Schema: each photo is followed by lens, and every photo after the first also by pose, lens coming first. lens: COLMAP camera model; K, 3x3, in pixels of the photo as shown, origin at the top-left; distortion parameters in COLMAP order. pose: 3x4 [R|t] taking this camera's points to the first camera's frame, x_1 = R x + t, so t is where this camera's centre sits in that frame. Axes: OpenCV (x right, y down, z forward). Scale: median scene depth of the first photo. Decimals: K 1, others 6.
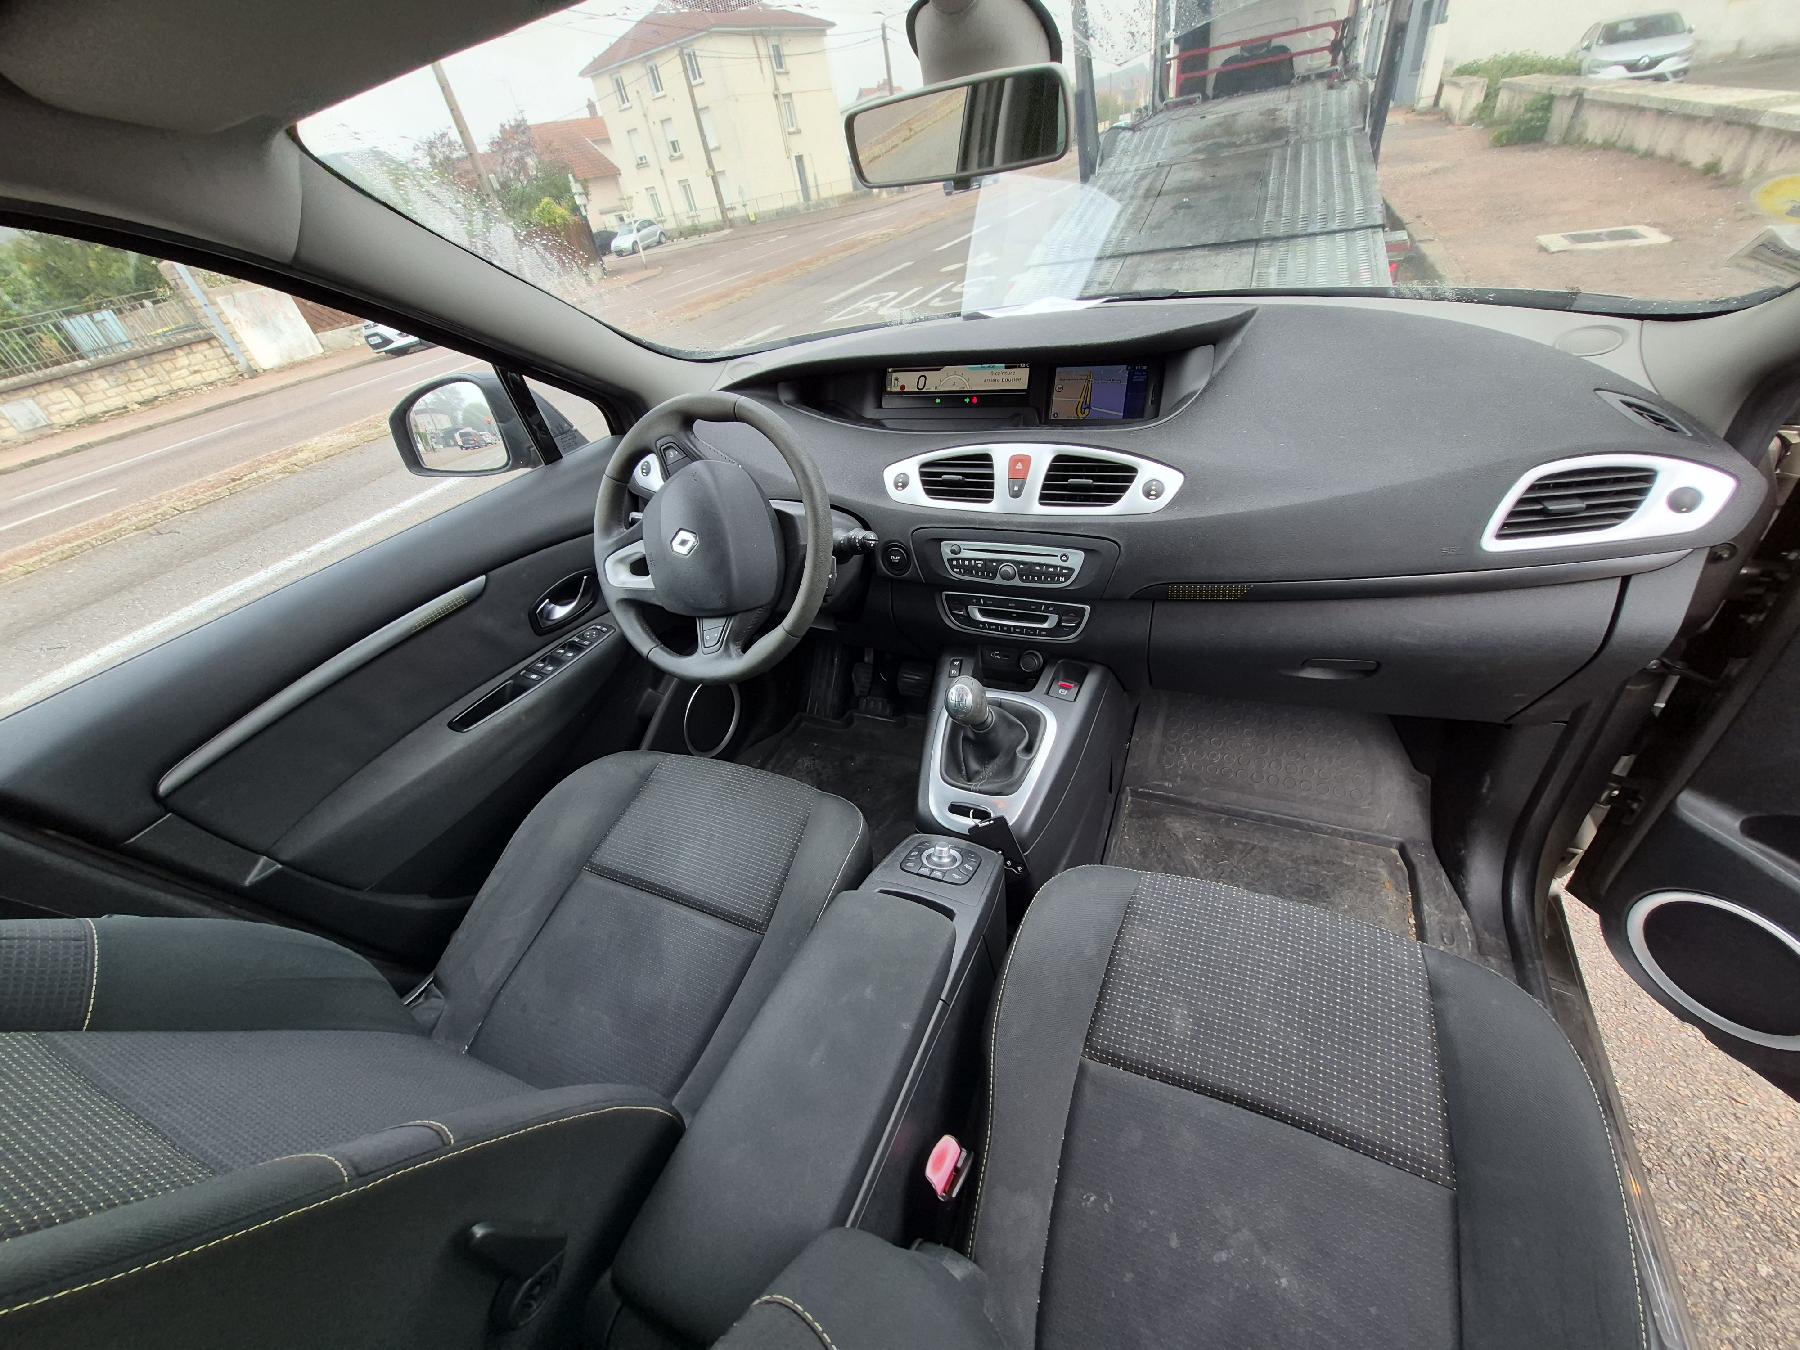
lens RADIAL K [[704.3, 0, 893.8], [0, 704.3, 680.5], [0, 0, 1]] dist [0.003010, 0.000244]
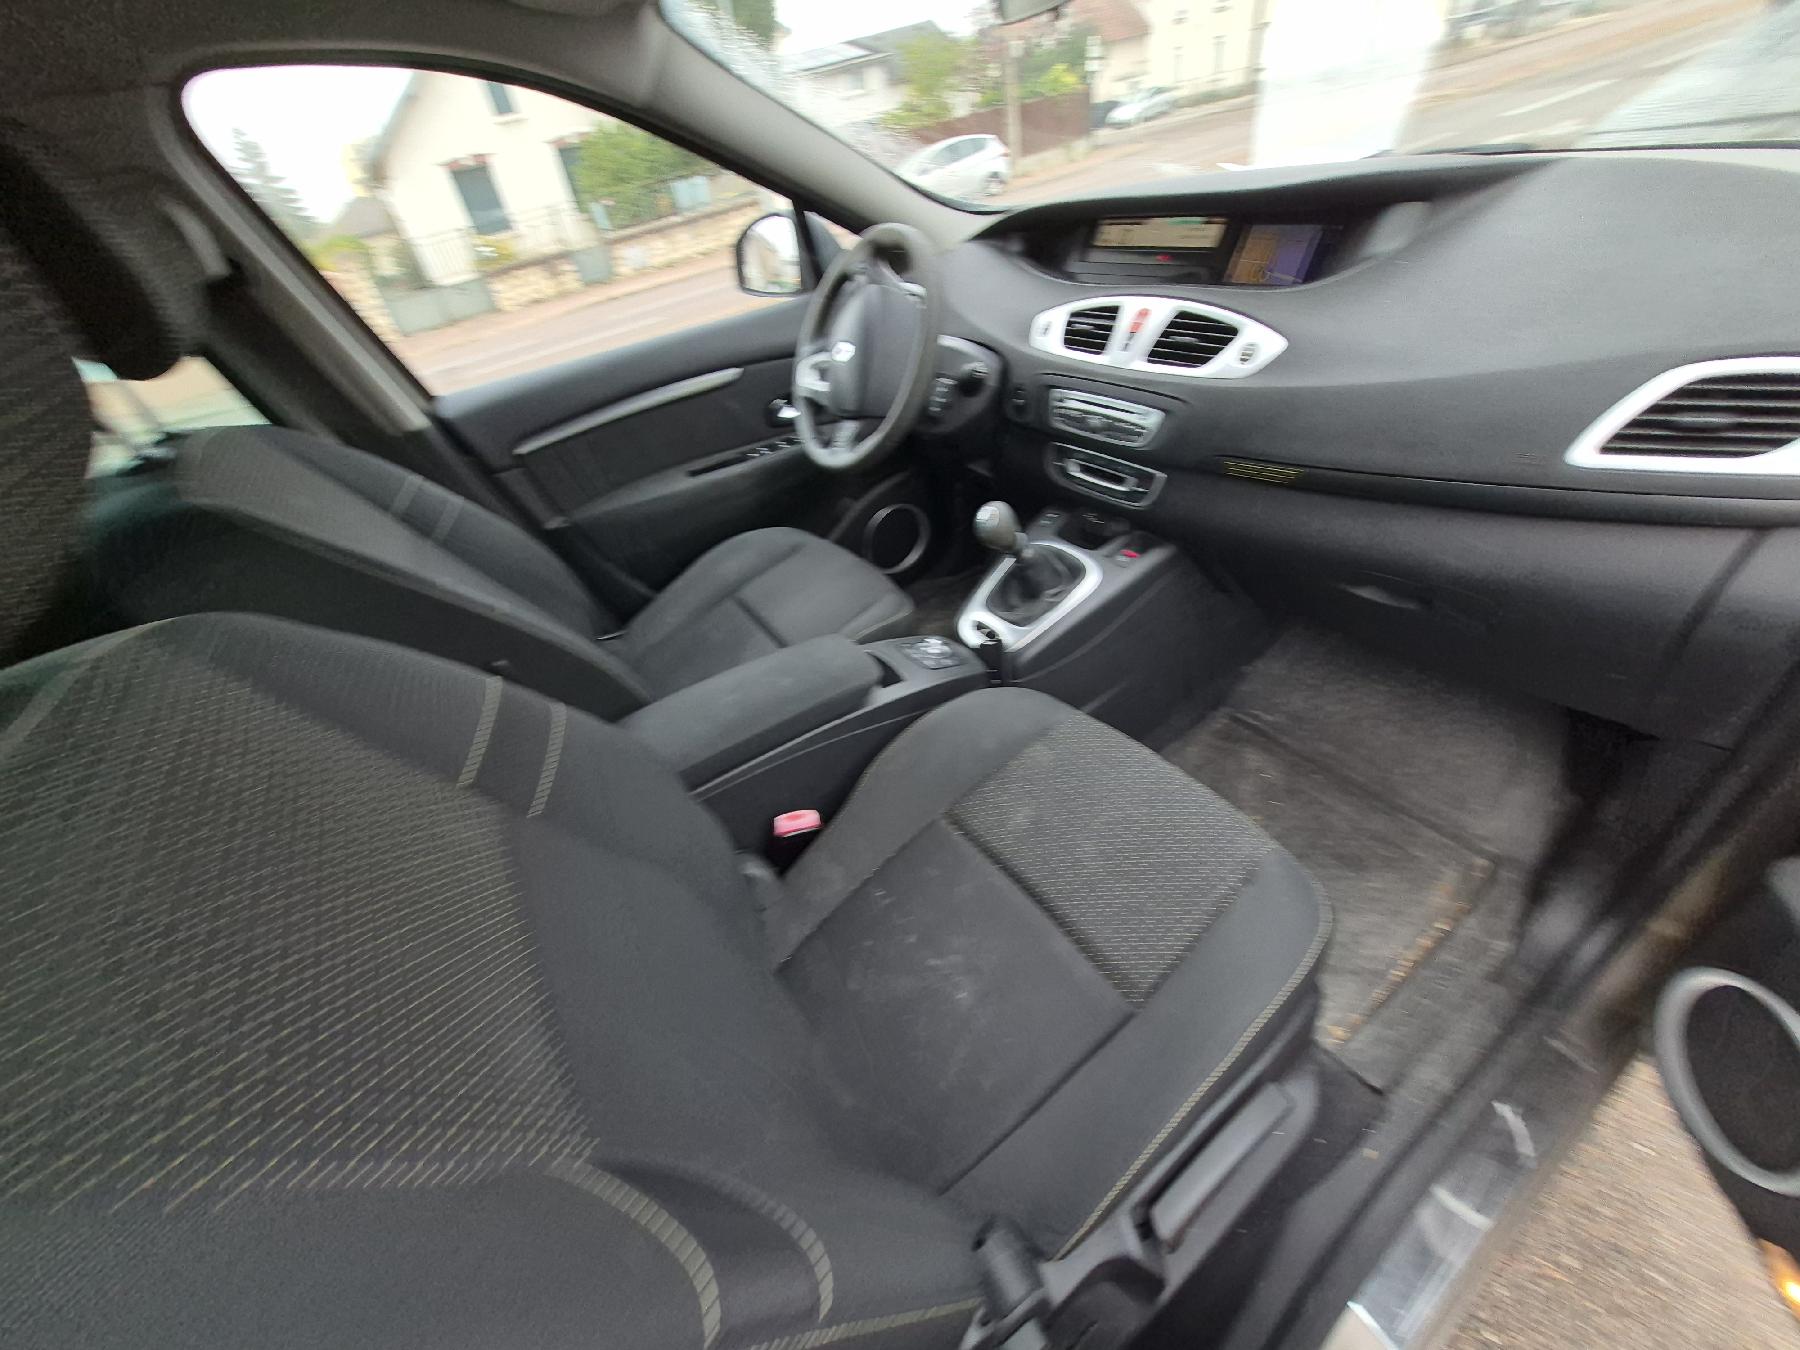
lens RADIAL K [[723.0, 0, 900.0], [0, 723.0, 675.0], [0, 0, 1]] dist [0.010424, -0.000004]
pose [[0.842712, 0.323802, -0.430103, 0.480557], [-0.279406, 0.945941, 0.164703, 0.094703], [0.460183, -0.018624, 0.887628, -0.079449]]
